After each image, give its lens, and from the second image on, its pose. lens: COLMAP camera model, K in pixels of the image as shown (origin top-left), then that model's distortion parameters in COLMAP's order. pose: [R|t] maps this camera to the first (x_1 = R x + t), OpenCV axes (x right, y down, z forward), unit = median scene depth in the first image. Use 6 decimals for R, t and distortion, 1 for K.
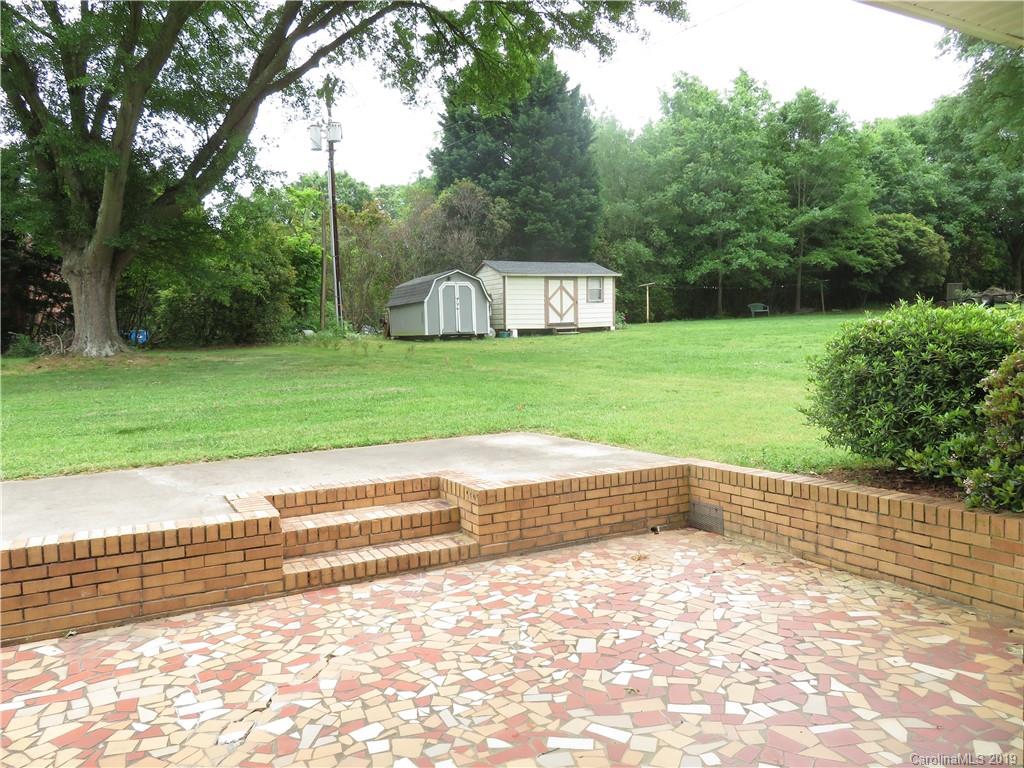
lens RADIAL K [[736.4, 0, 512.0], [0, 736.4, 384.0], [0, 0, 1]] dist [-0.008939, 0.003207]
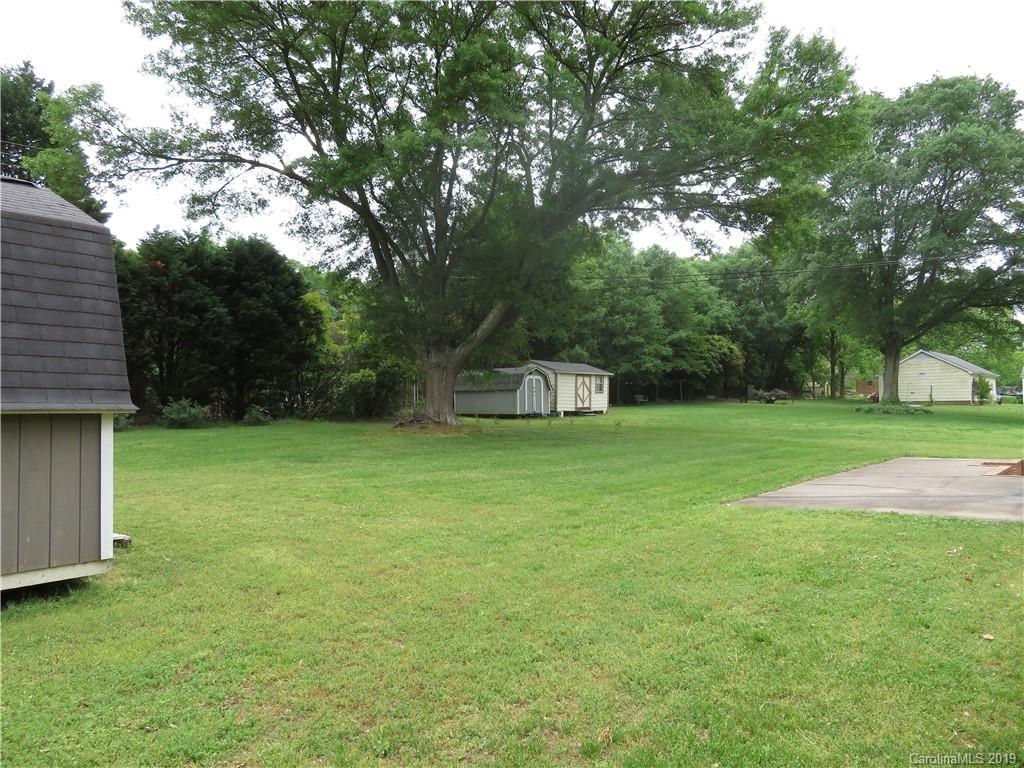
lens RADIAL K [[736.4, 0, 512.0], [0, 736.4, 384.0], [0, 0, 1]] dist [-0.008939, 0.003207]
pose [[0.915007, 0.039247, 0.401524, -0.609407], [0.003932, 0.994342, -0.106153, 0.019225], [-0.403418, 0.098710, 0.909676, -0.205009]]
